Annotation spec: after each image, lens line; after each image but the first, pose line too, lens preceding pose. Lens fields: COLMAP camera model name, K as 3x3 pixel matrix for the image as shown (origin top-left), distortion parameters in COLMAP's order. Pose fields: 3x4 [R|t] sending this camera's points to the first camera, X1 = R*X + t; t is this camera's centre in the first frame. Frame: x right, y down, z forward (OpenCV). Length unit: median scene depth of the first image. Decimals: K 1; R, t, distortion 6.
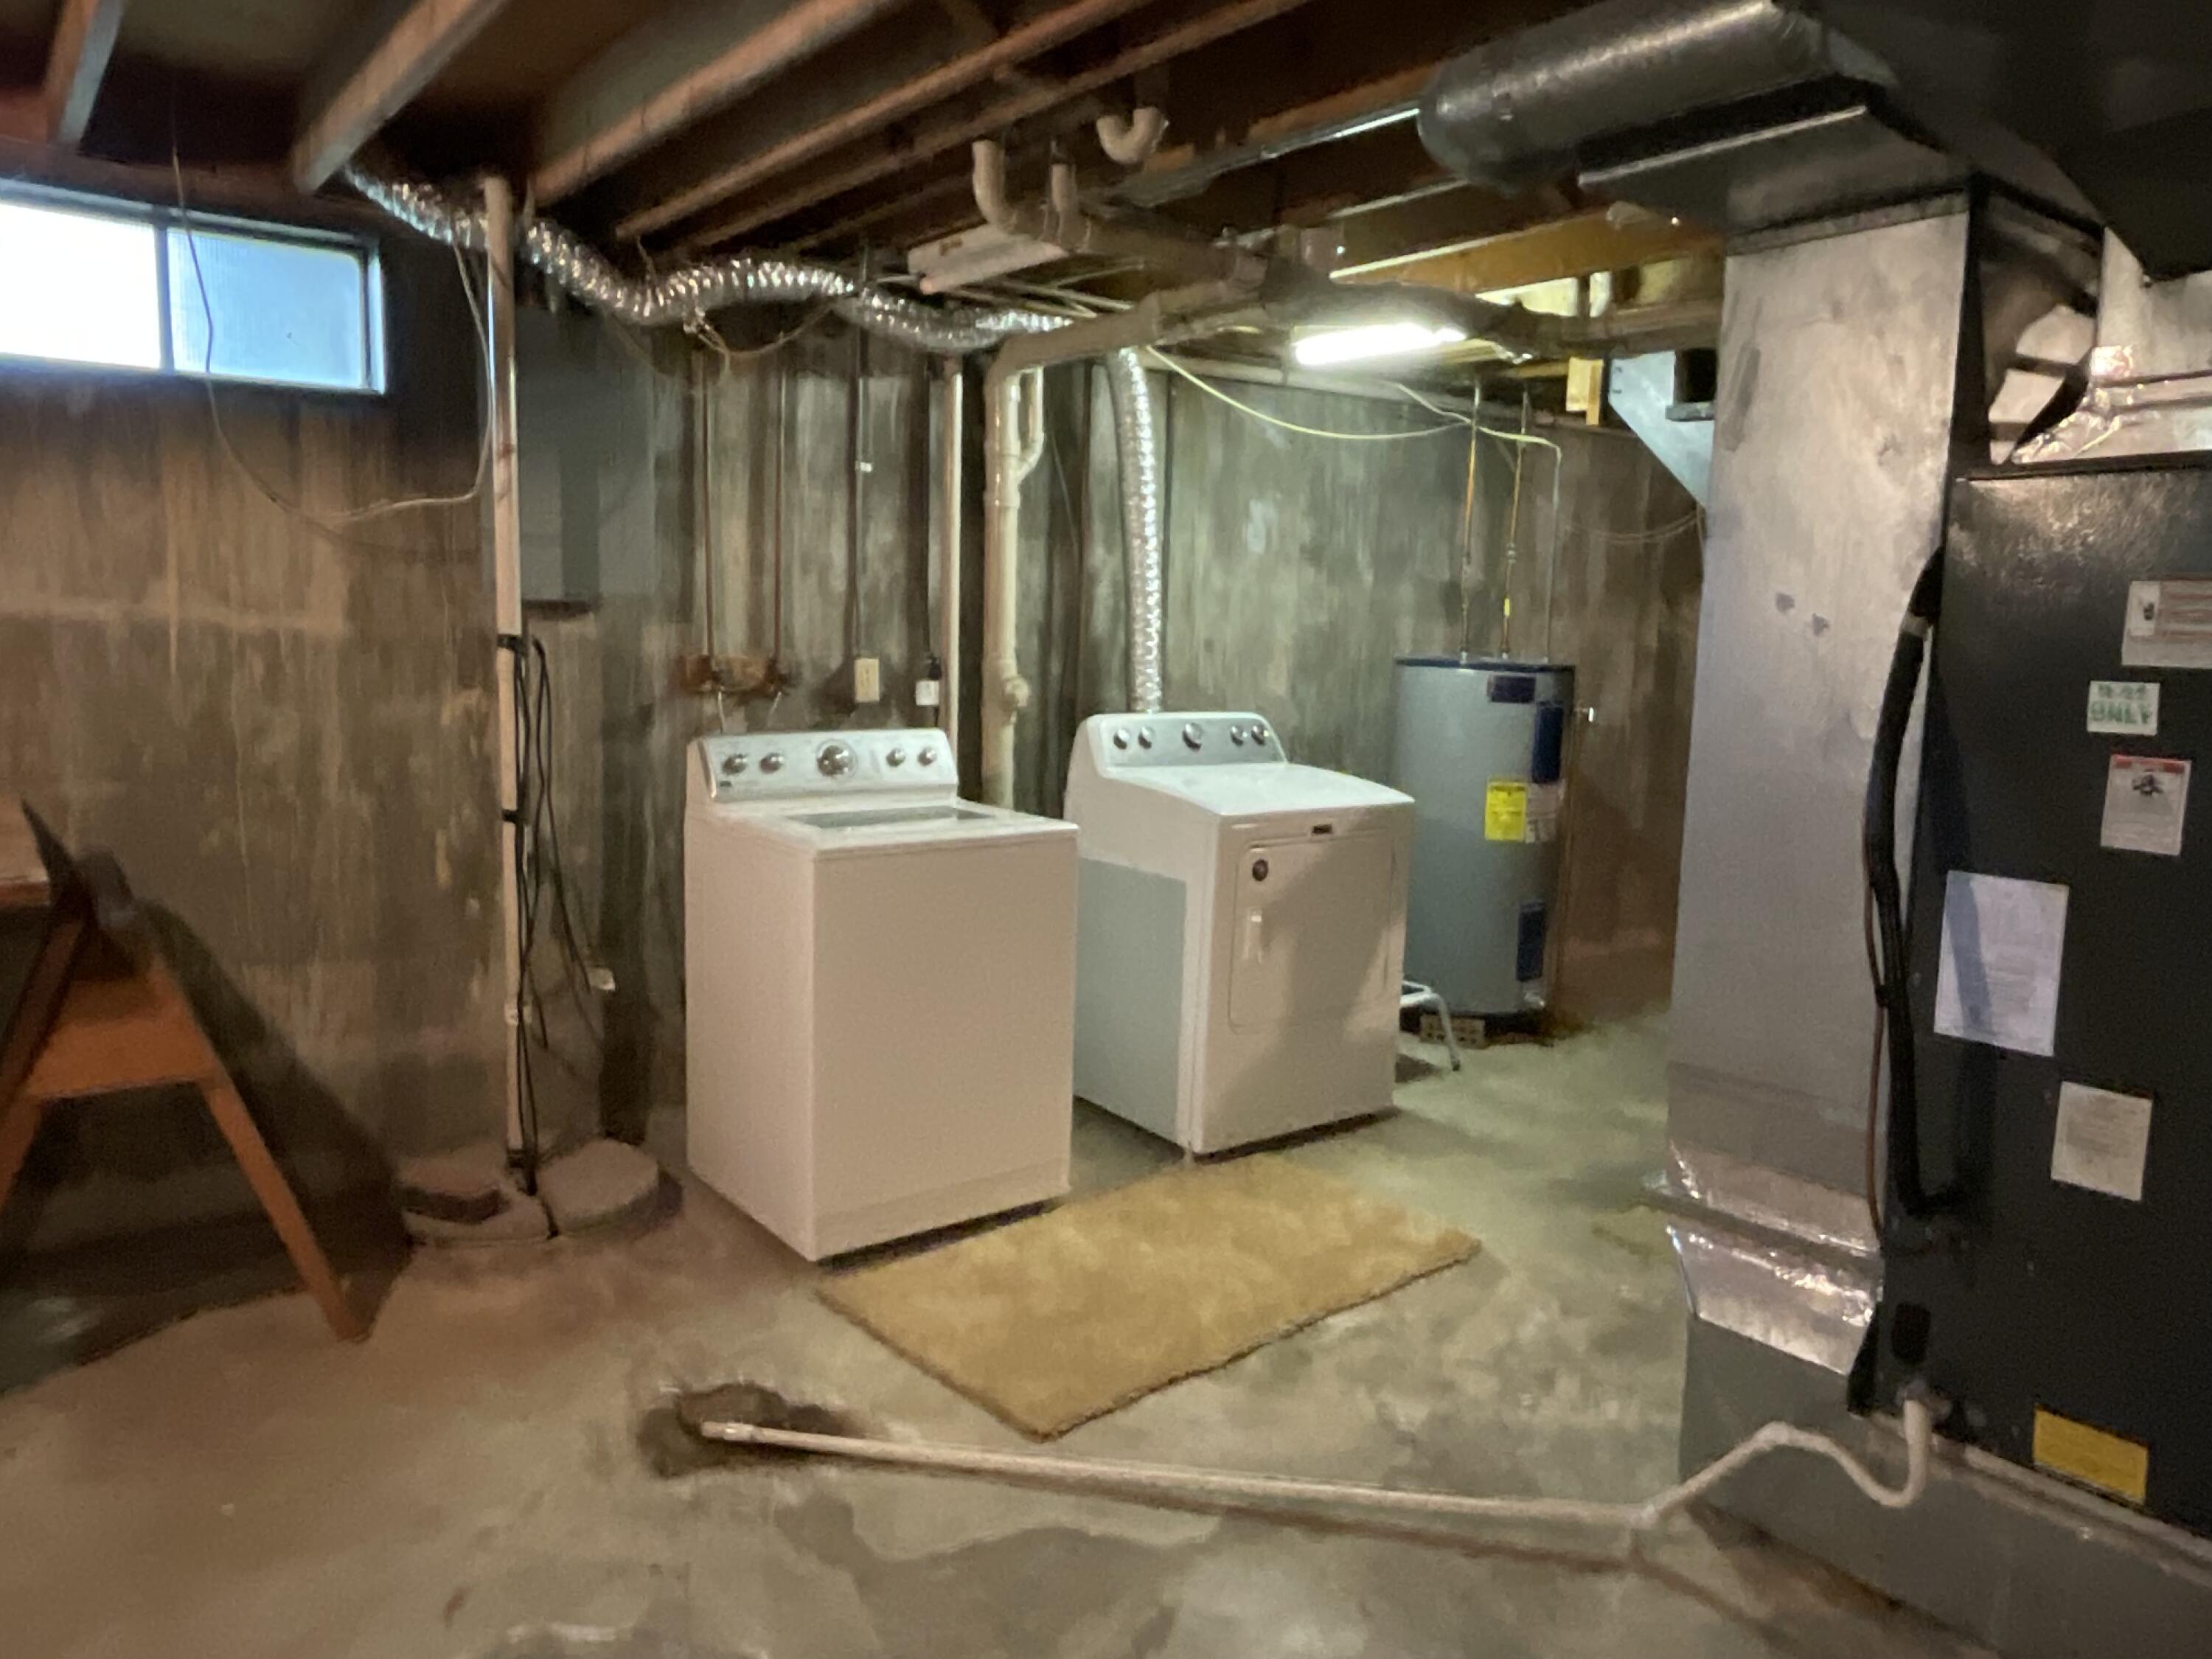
lens RADIAL K [[1507.9, 0, 1106.0], [0, 1507.9, 829.5], [0, 0, 1]] dist [-0.043720, -0.001215]
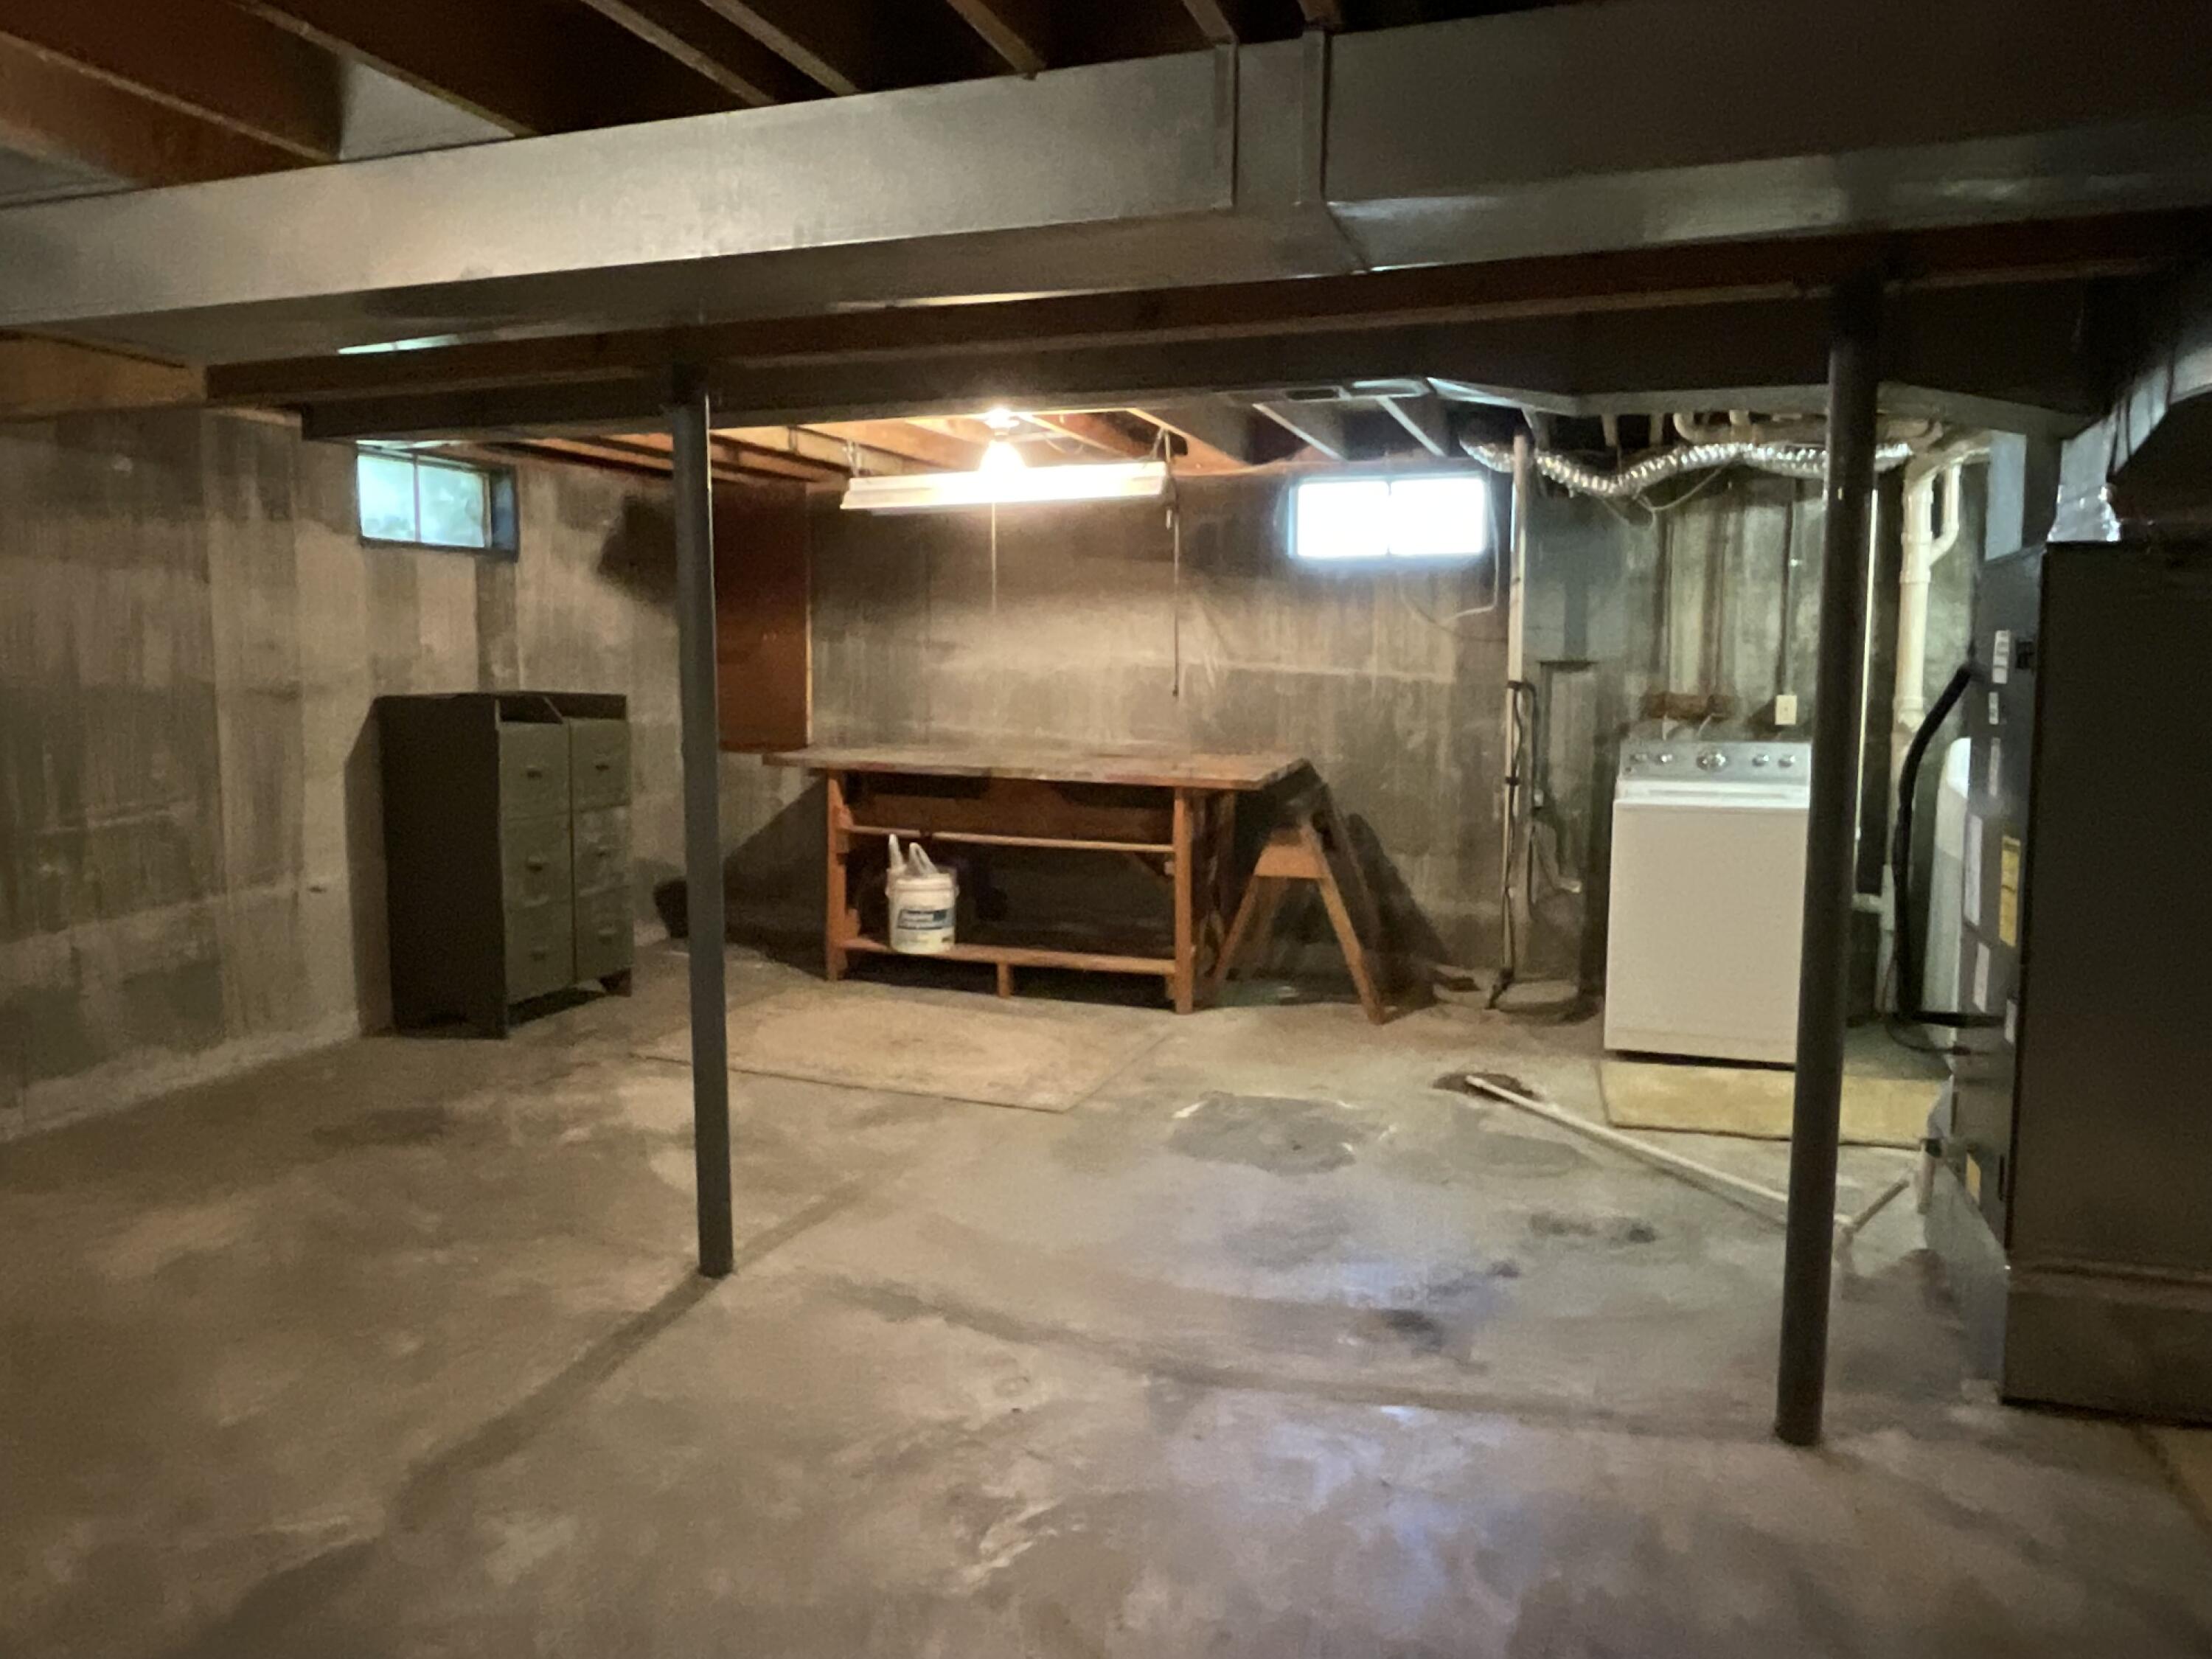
lens RADIAL K [[1507.9, 0, 1106.0], [0, 1507.9, 829.5], [0, 0, 1]] dist [-0.043720, -0.001215]
pose [[0.545406, 0.066774, -0.835508, 0.838641], [-0.090833, 0.995660, 0.020279, 0.054656], [0.833235, 0.064832, 0.549104, -0.392803]]
